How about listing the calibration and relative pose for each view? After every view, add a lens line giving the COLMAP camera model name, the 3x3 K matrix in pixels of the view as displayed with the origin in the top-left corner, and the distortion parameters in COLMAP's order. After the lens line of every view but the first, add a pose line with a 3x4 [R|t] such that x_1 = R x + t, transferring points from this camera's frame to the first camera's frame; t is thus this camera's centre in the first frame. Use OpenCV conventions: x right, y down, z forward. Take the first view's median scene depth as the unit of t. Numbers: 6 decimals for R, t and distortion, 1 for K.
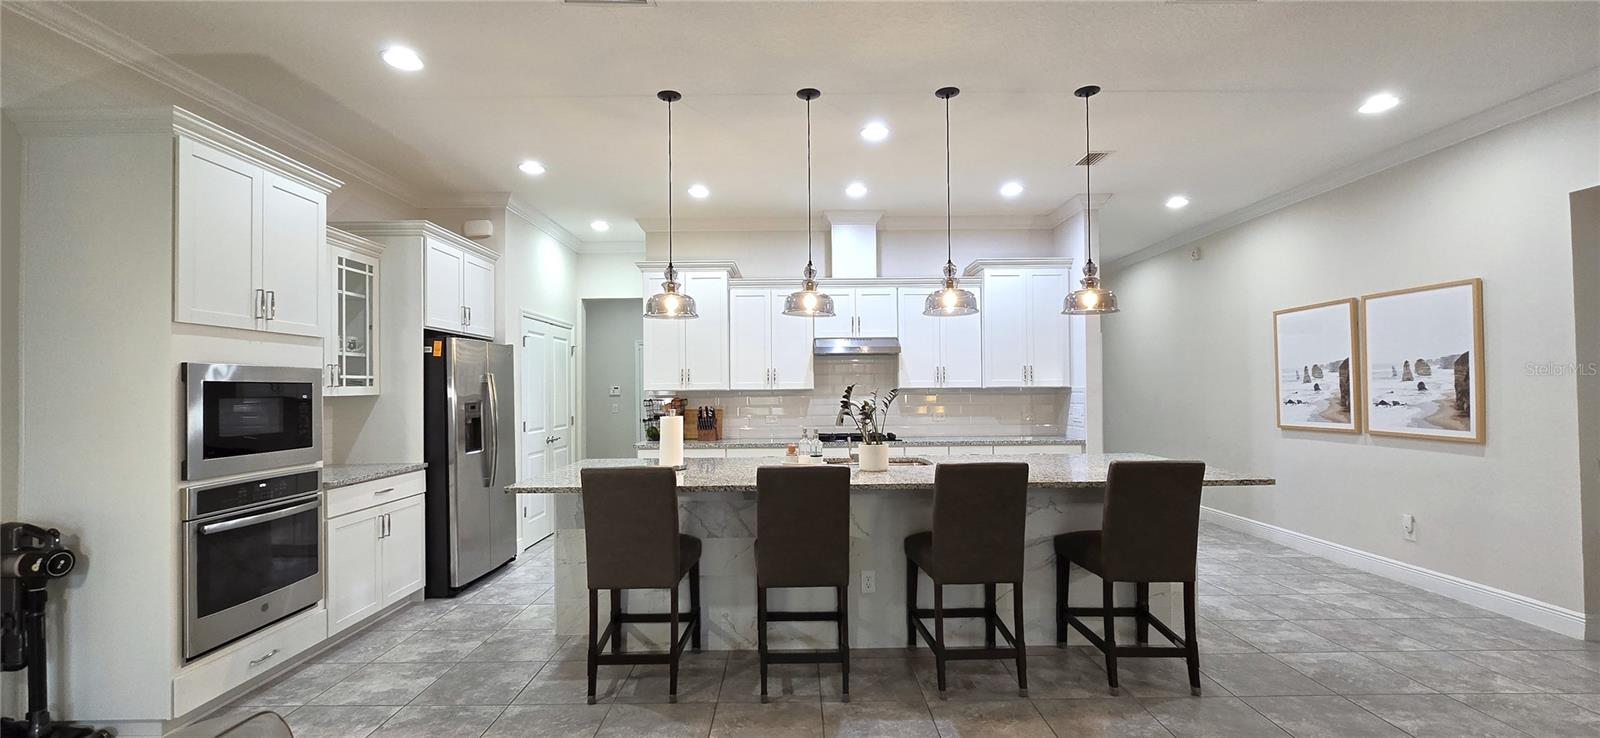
lens RADIAL K [[659.8, 0, 795.8], [0, 659.8, 372.9], [0, 0, 1]] dist [-0.002861, 0.000572]
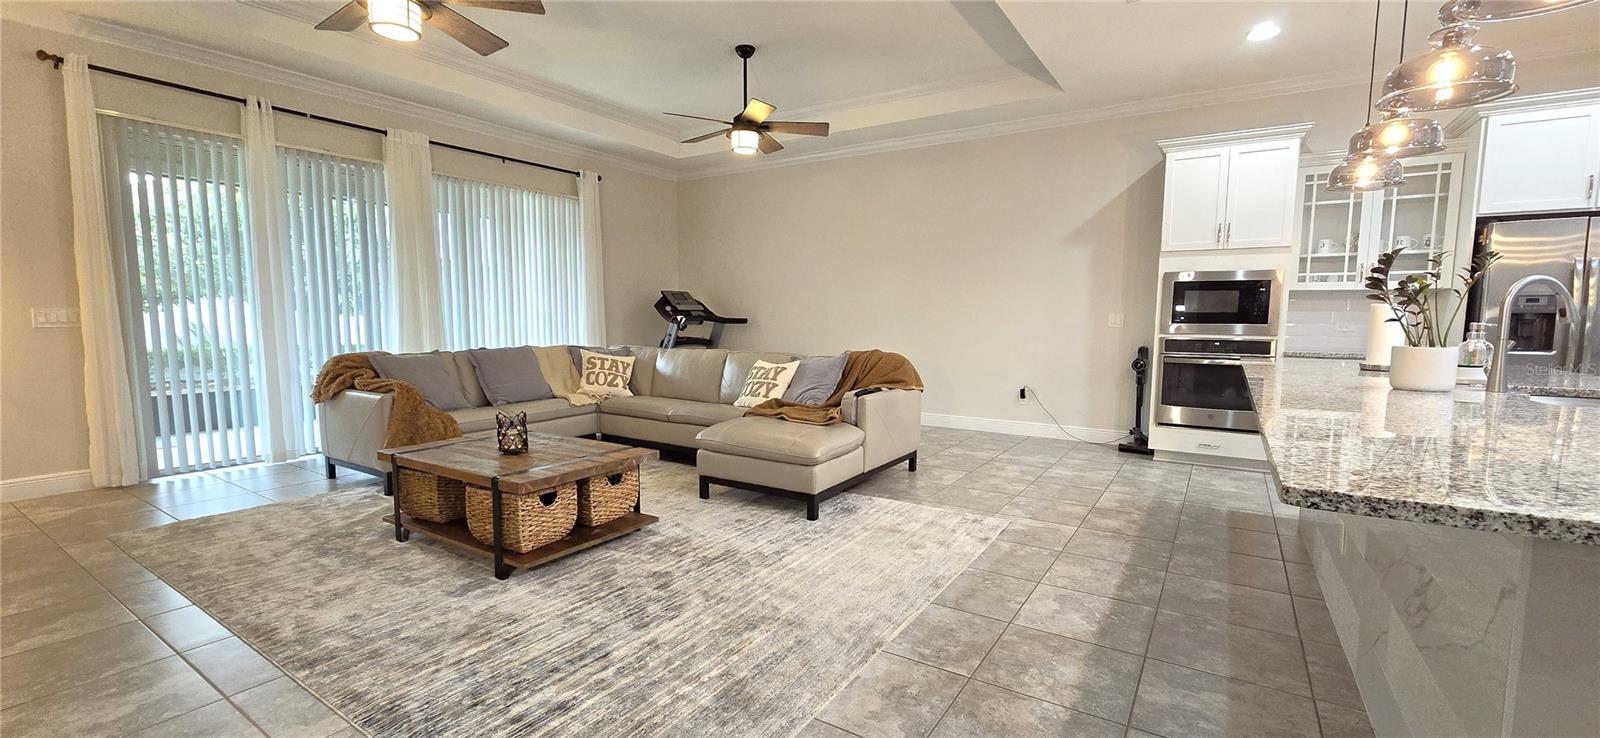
lens RADIAL K [[659.8, 0, 794.0], [0, 659.8, 377.2], [0, 0, 1]] dist [-0.002861, 0.000572]
pose [[-0.546909, 0.086392, -0.832722, 0.994197], [0.018138, 0.995651, 0.091383, 0.072751], [0.836995, 0.034875, -0.546097, 0.881230]]
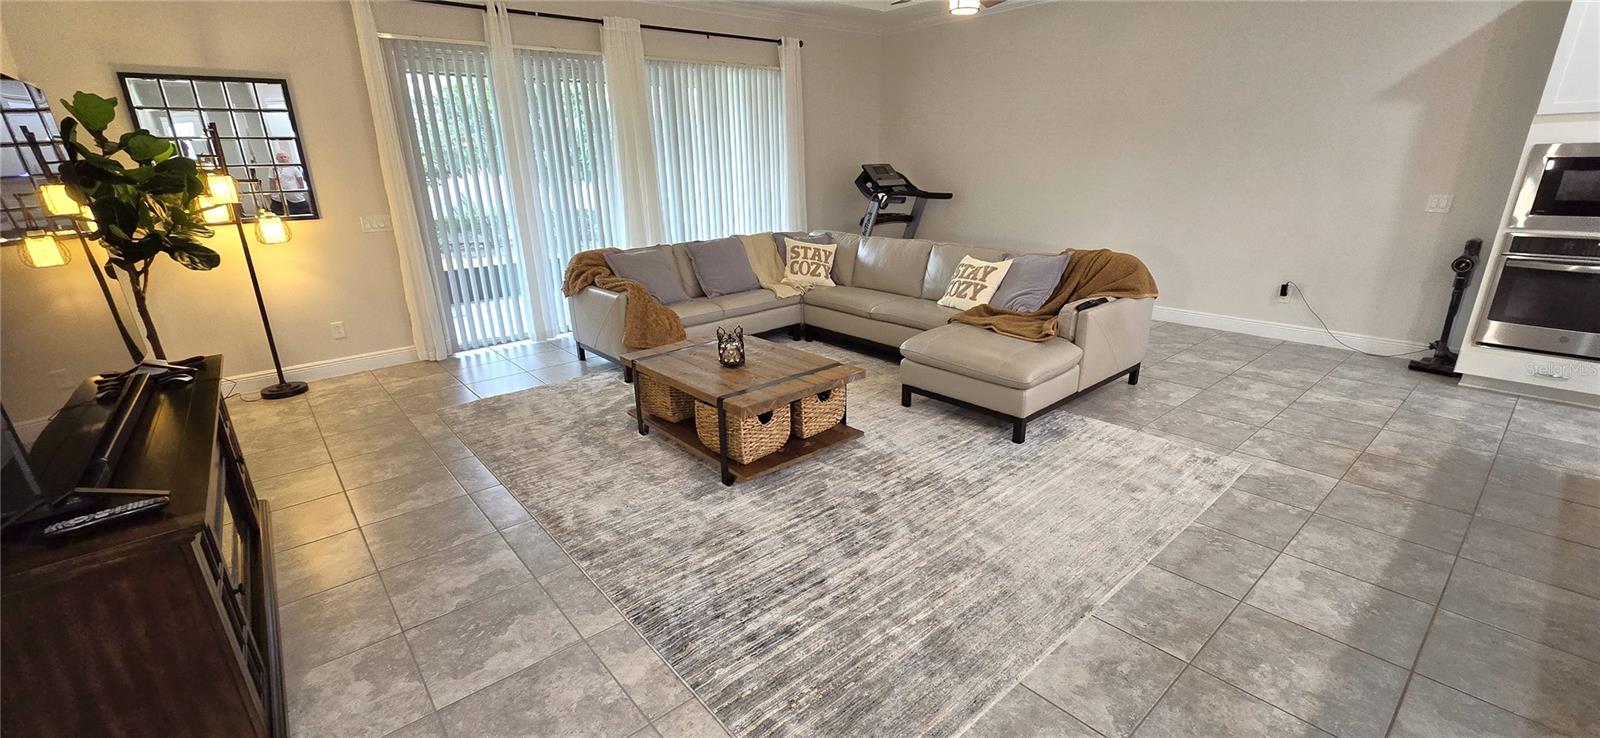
lens RADIAL K [[659.8, 0, 793.9], [0, 659.8, 378.4], [0, 0, 1]] dist [-0.002861, 0.000572]
pose [[-0.759565, 0.230244, -0.608317, 0.988652], [0.043532, 0.951149, 0.305649, -0.028890], [0.648973, 0.205679, -0.732482, 0.843912]]
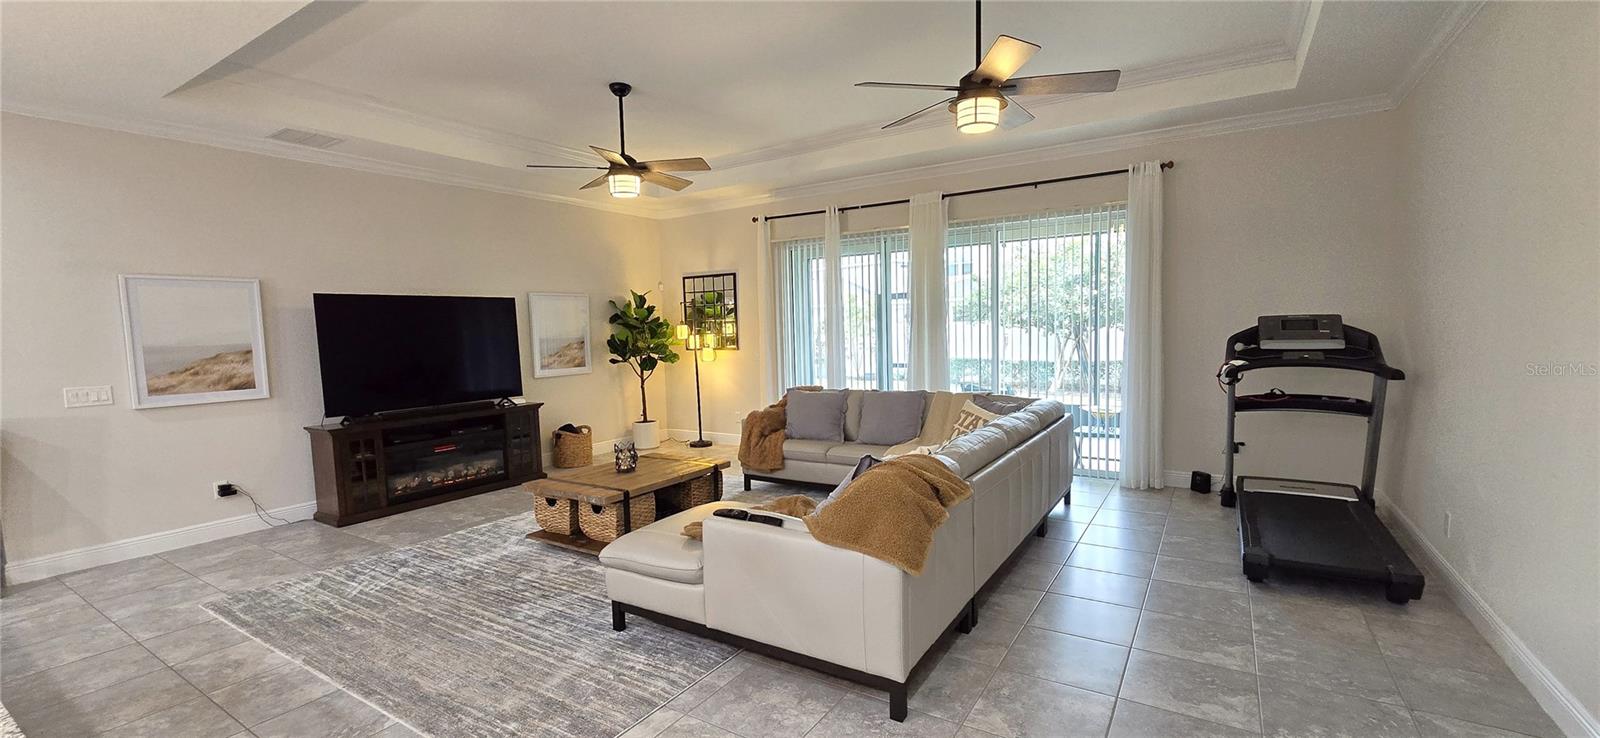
lens RADIAL K [[659.8, 0, 791.6], [0, 659.8, 373.4], [0, 0, 1]] dist [-0.002861, 0.000572]
pose [[-0.842679, -0.006919, 0.538372, -0.575283], [0.022170, 0.998624, 0.047535, 0.007091], [-0.537960, 0.051993, -0.841366, 0.955770]]
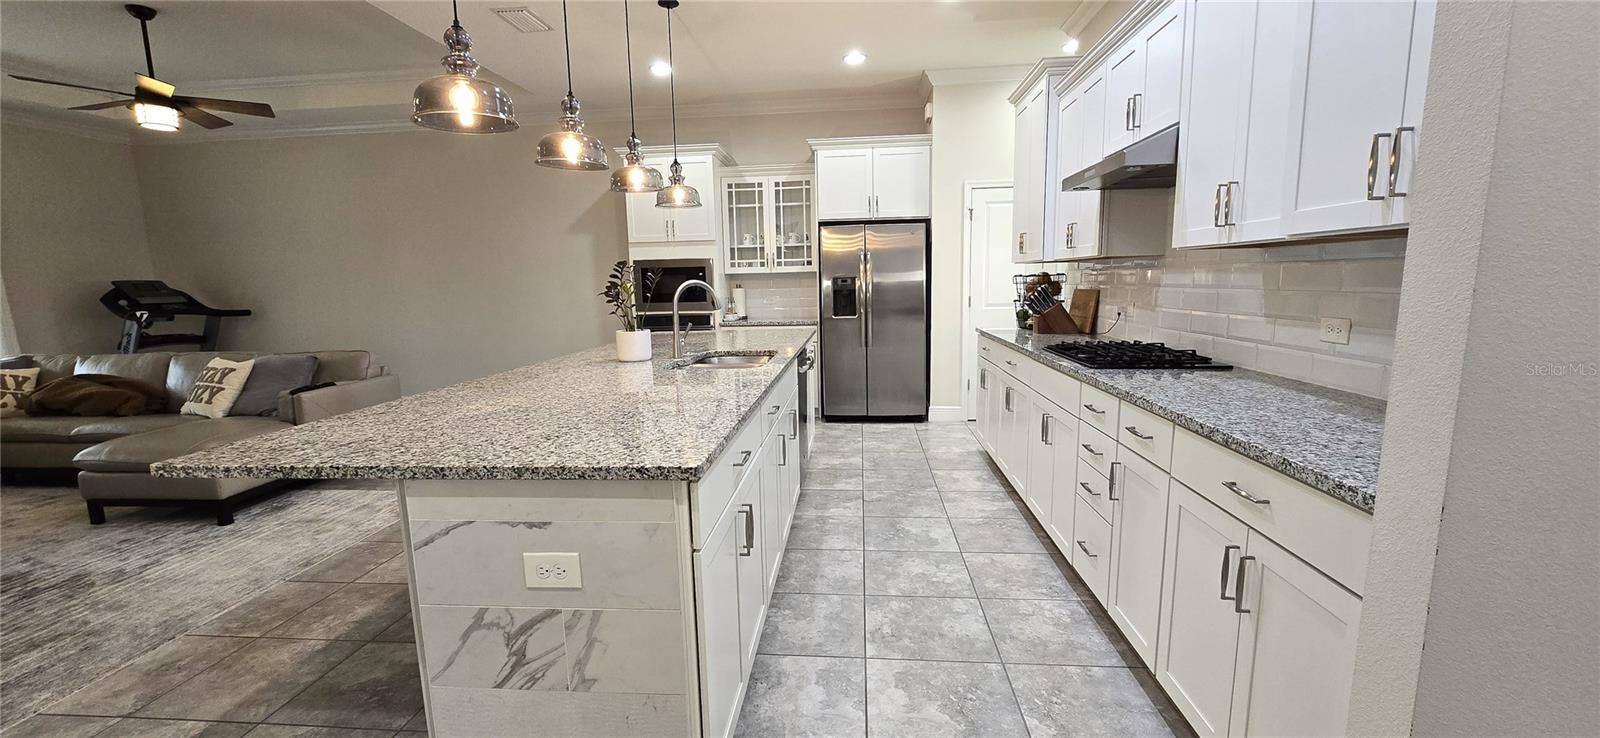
lens RADIAL K [[659.8, 0, 797.6], [0, 659.8, 376.7], [0, 0, 1]] dist [-0.002861, 0.000572]
pose [[-0.092255, 0.157246, -0.983241, 1.025582], [0.045950, 0.987072, 0.153547, 0.045858], [0.994675, -0.031015, -0.098287, 1.352417]]
